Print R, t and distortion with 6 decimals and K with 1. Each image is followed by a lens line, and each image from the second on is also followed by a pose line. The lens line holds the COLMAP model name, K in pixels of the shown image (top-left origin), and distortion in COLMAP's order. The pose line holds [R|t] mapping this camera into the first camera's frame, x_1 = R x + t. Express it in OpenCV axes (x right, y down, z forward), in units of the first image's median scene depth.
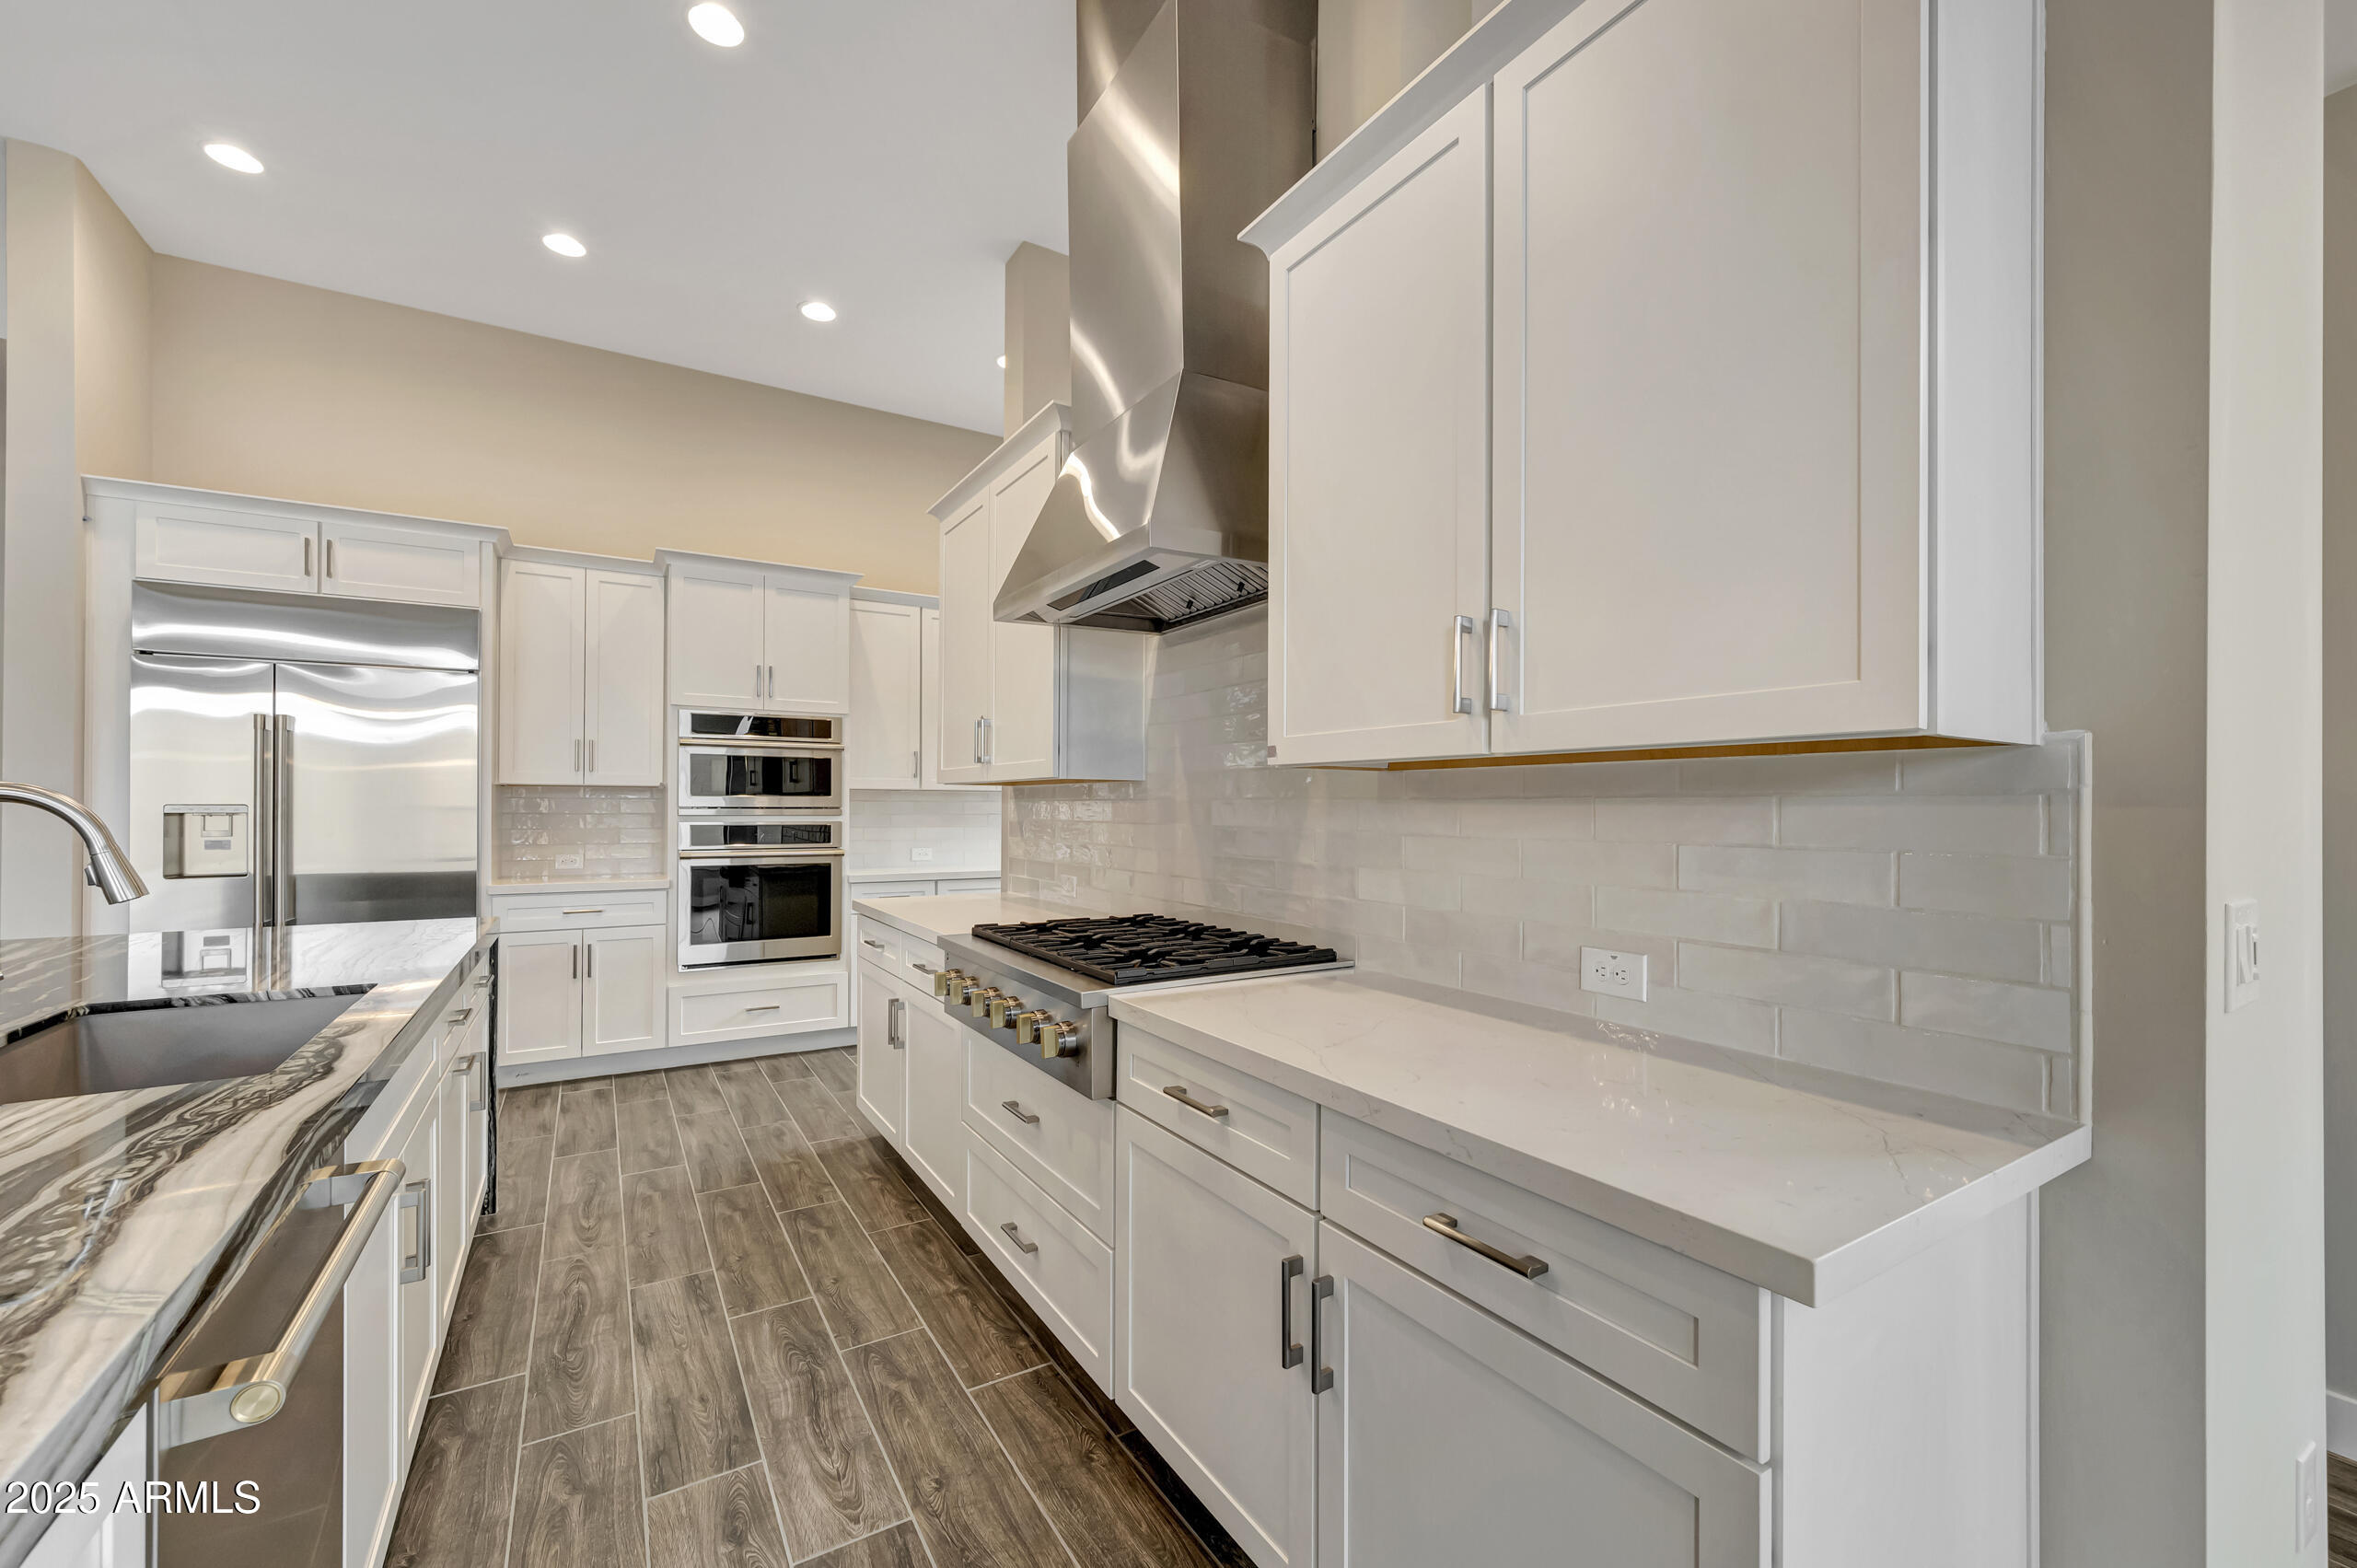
lens RADIAL K [[957.5, 0, 1182.4], [0, 957.5, 790.7], [0, 0, 1]] dist [-0.004387, -0.000308]
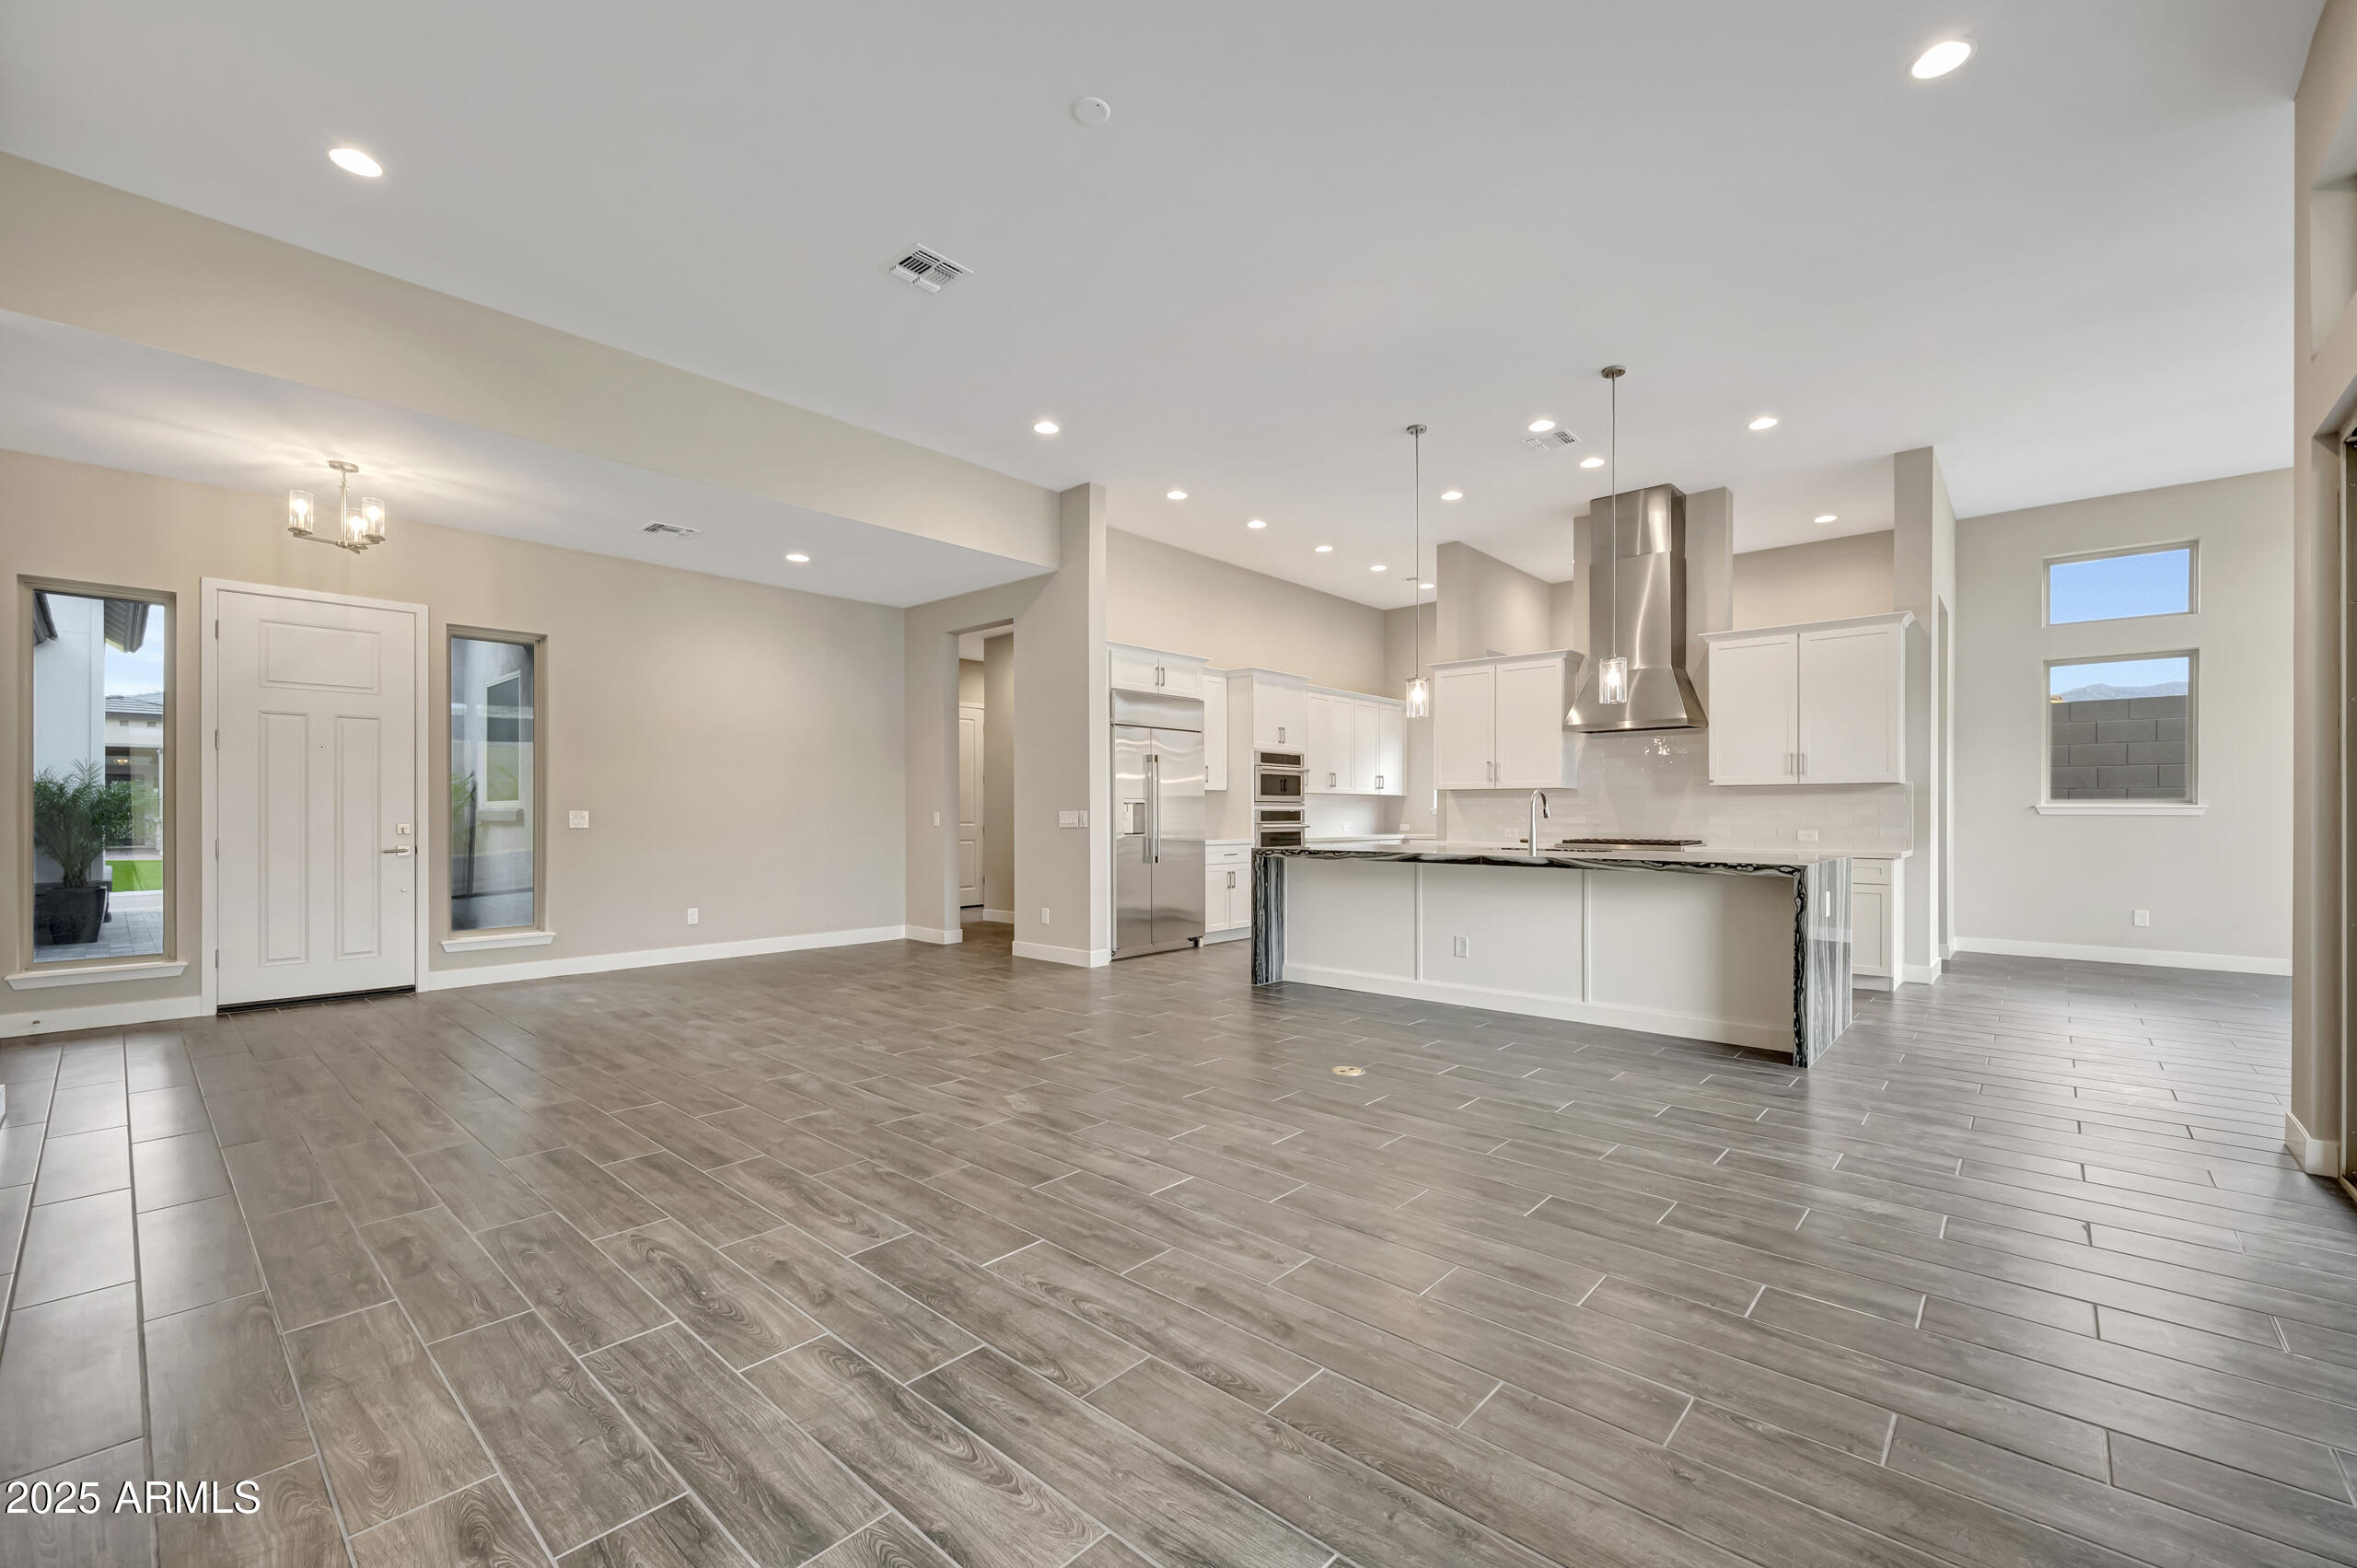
lens RADIAL K [[957.5, 0, 1182.4], [0, 957.5, 790.7], [0, 0, 1]] dist [-0.004387, -0.000308]
pose [[0.957525, 0.001232, 0.288348, -1.440289], [0.000411, 0.999984, -0.005637, 0.008596], [-0.288350, 0.005516, 0.957509, -0.947415]]
